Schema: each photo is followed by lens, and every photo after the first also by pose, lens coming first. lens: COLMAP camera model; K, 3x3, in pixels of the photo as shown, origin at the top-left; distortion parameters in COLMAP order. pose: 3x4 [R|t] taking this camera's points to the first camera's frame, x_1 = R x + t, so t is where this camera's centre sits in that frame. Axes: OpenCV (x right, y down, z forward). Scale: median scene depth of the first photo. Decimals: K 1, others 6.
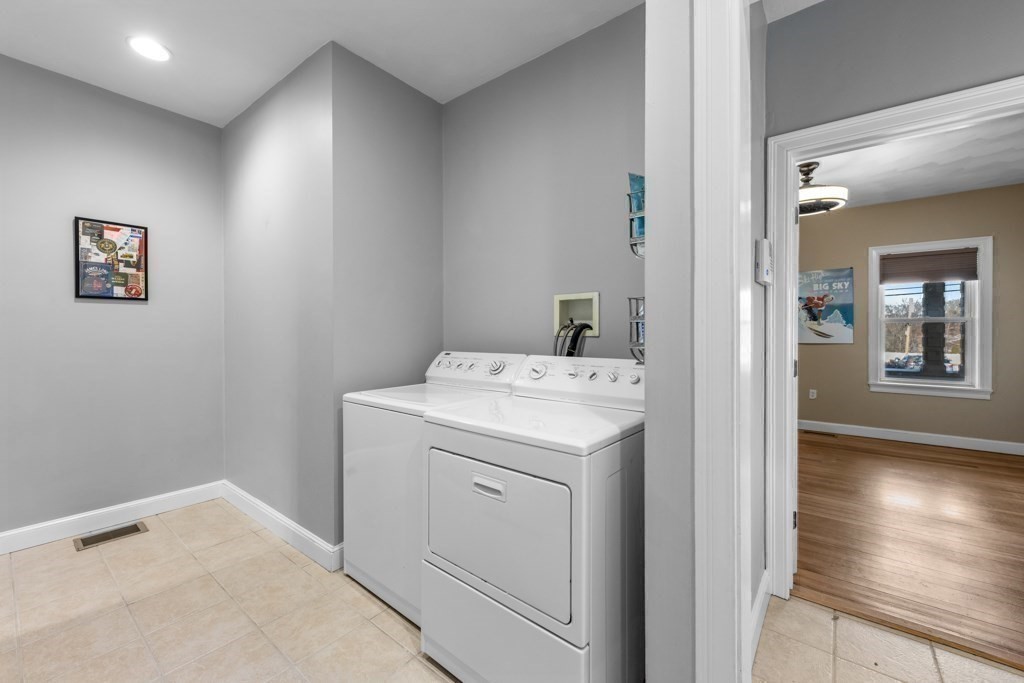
lens RADIAL K [[413.4, 0, 506.1], [0, 413.4, 336.4], [0, 0, 1]] dist [0.001566, -0.000784]
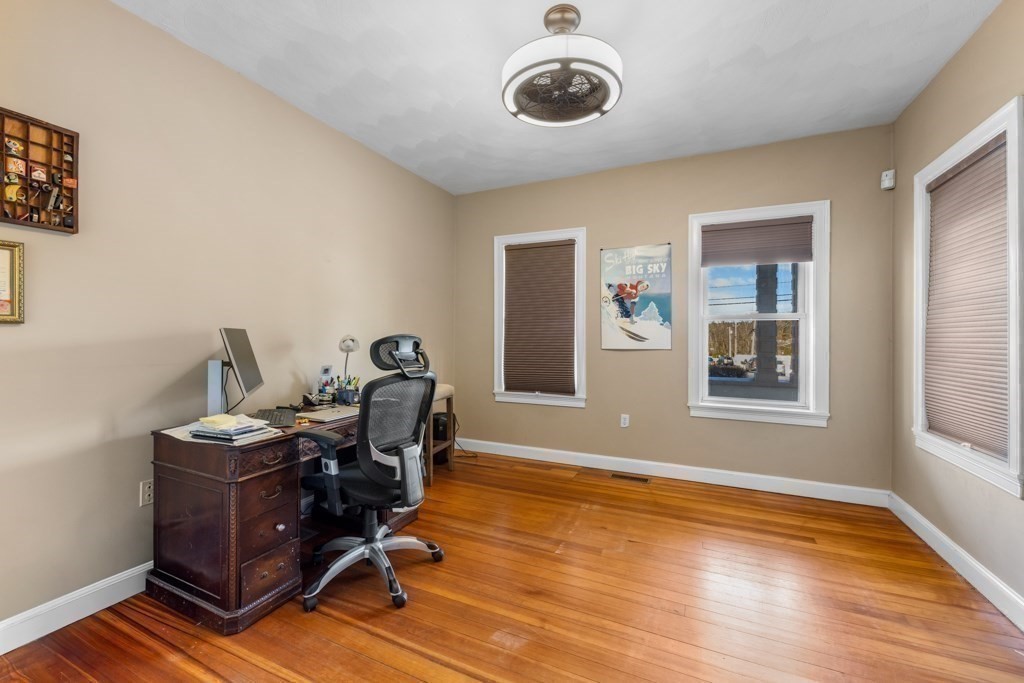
lens RADIAL K [[413.4, 0, 516.1], [0, 413.4, 340.8], [0, 0, 1]] dist [0.001566, -0.000784]
pose [[0.970897, -0.000603, 0.239496, 0.401501], [0.000196, 0.999998, 0.001724, 0.001163], [-0.239496, -0.001627, 0.970896, 0.365218]]
